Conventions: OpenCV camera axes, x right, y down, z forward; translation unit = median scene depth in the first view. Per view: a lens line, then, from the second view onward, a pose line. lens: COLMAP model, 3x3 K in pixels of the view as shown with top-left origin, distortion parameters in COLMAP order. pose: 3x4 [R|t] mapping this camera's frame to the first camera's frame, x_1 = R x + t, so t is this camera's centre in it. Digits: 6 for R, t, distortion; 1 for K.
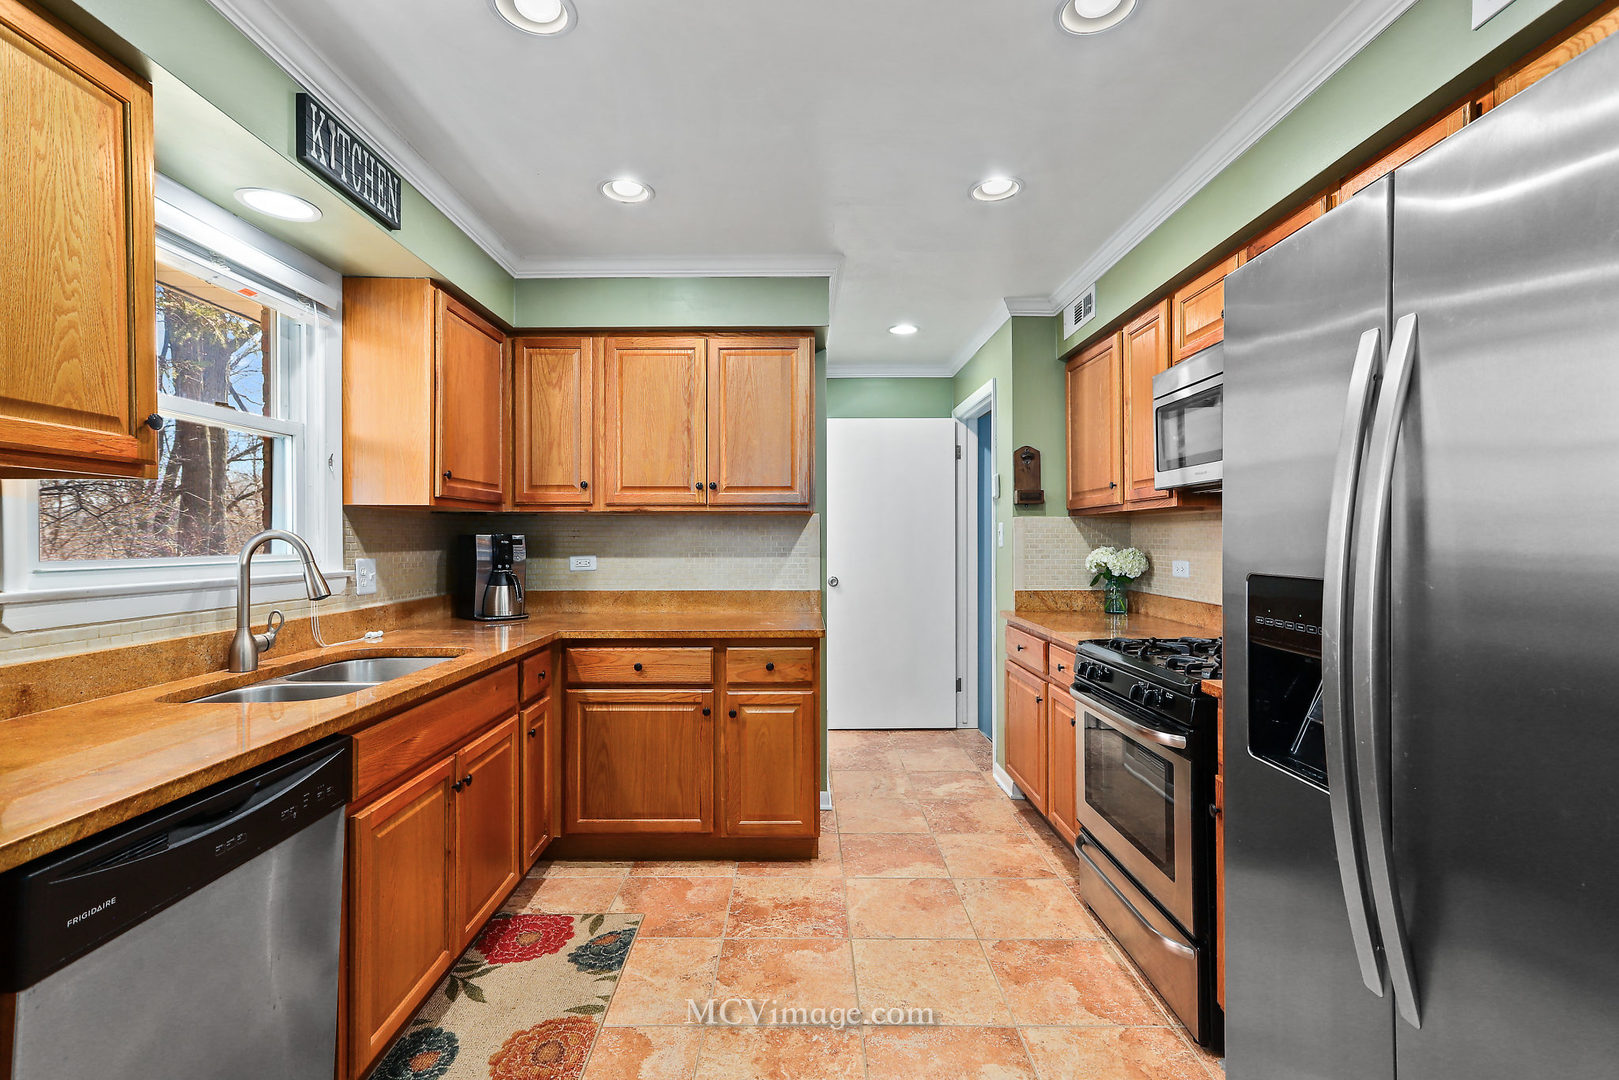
lens RADIAL K [[724.6, 0, 806.9], [0, 724.6, 539.2], [0, 0, 1]] dist [0.013651, 0.003872]
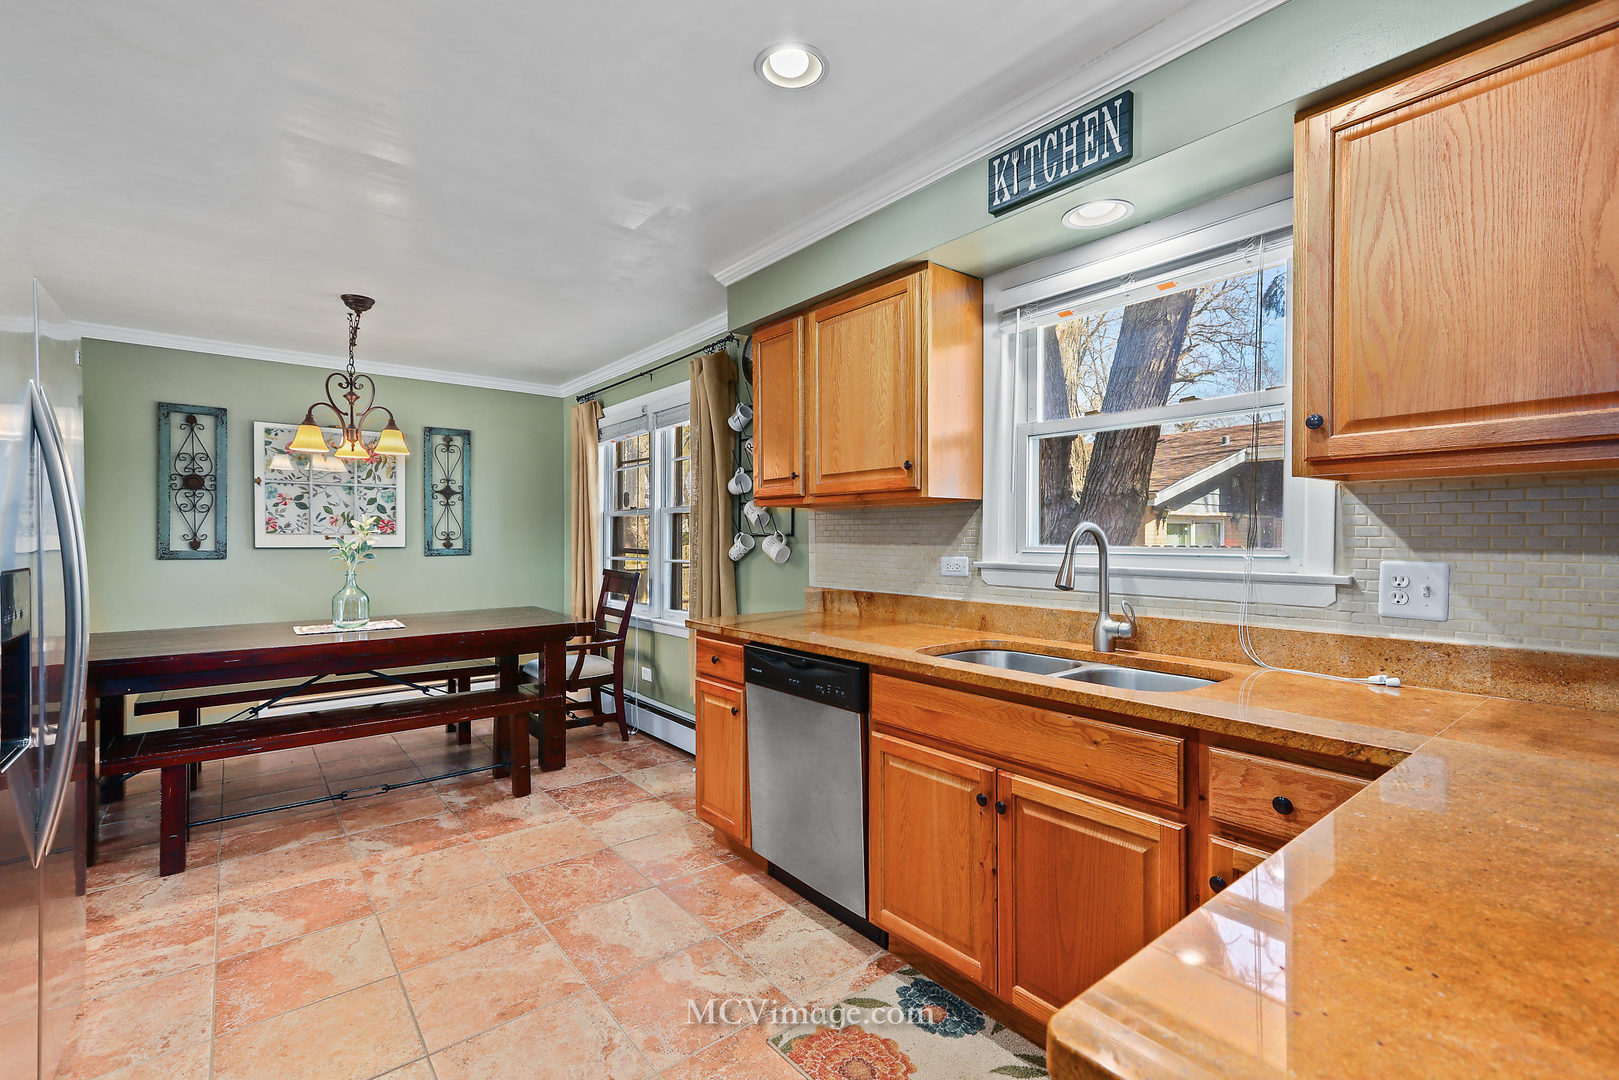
lens RADIAL K [[724.6, 0, 804.2], [0, 724.6, 539.9], [0, 0, 1]] dist [0.013651, 0.003872]
pose [[-0.787735, 0.008973, -0.615949, 0.202195], [0.003889, 0.999946, 0.009593, 0.000077], [0.616002, 0.005162, -0.787728, 1.214057]]
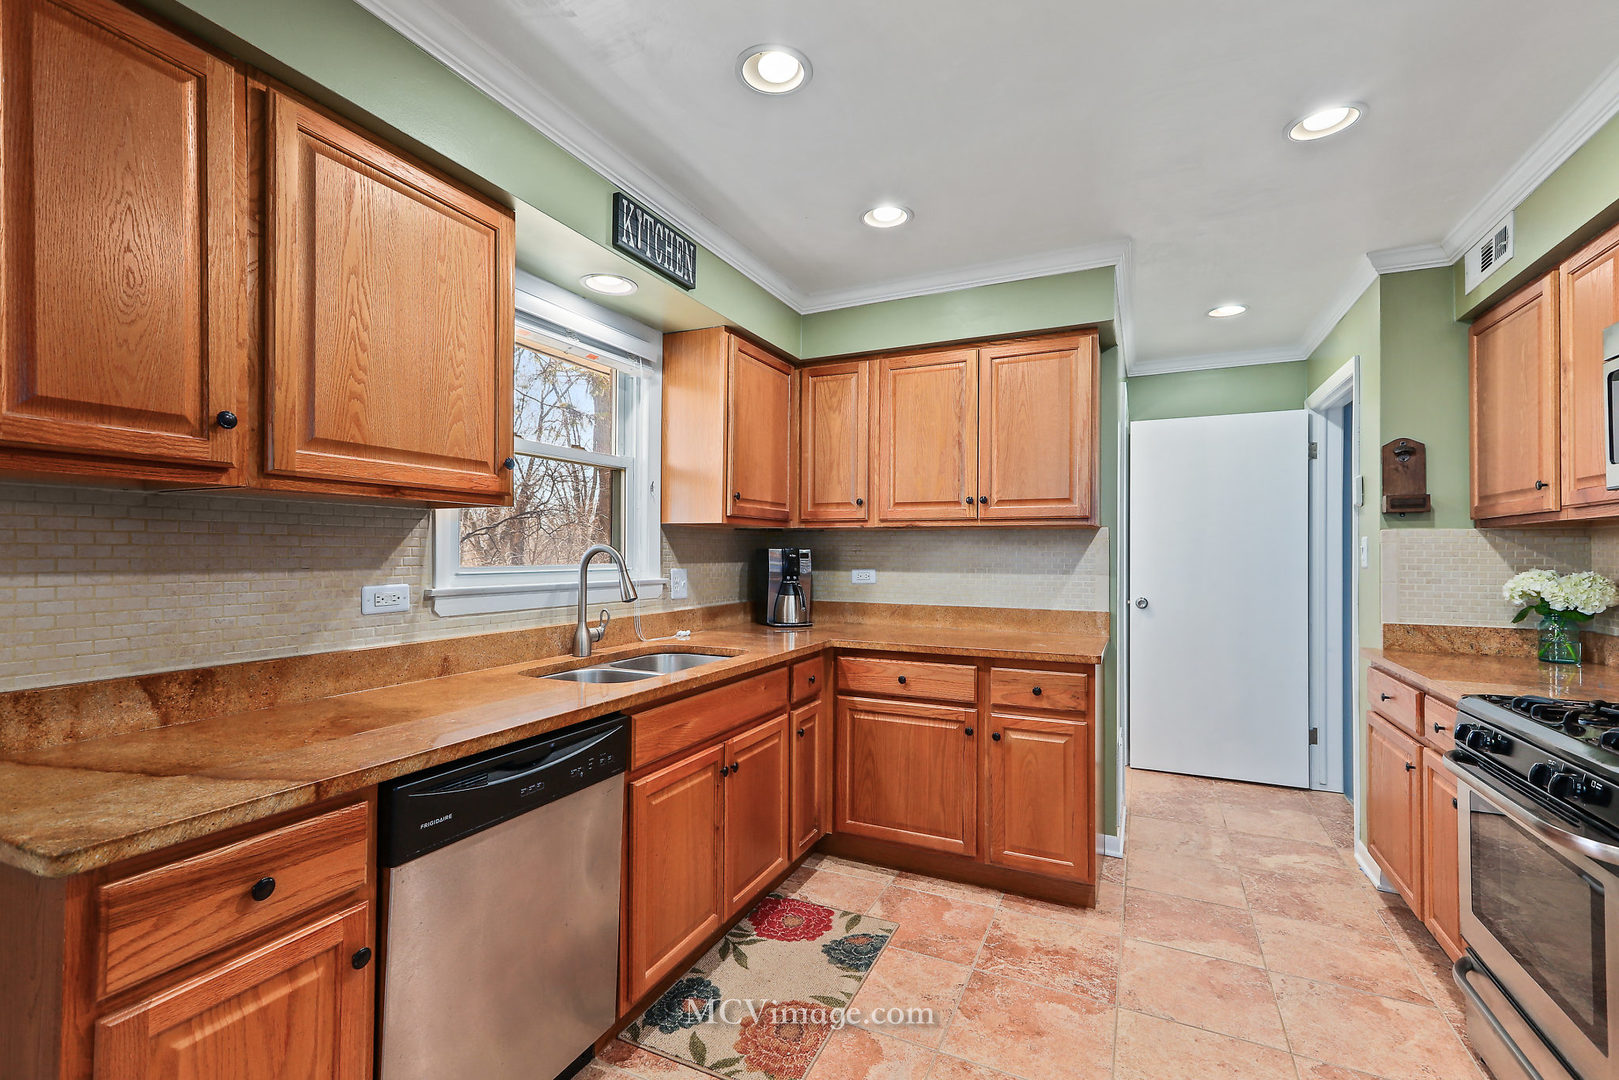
lens RADIAL K [[724.6, 0, 803.9], [0, 724.6, 547.0], [0, 0, 1]] dist [0.013651, 0.003872]
pose [[0.902280, 0.003682, -0.431135, 0.089652], [-0.007587, 0.999944, -0.007337, -0.001642], [0.431084, 0.009891, 0.902257, 0.023496]]
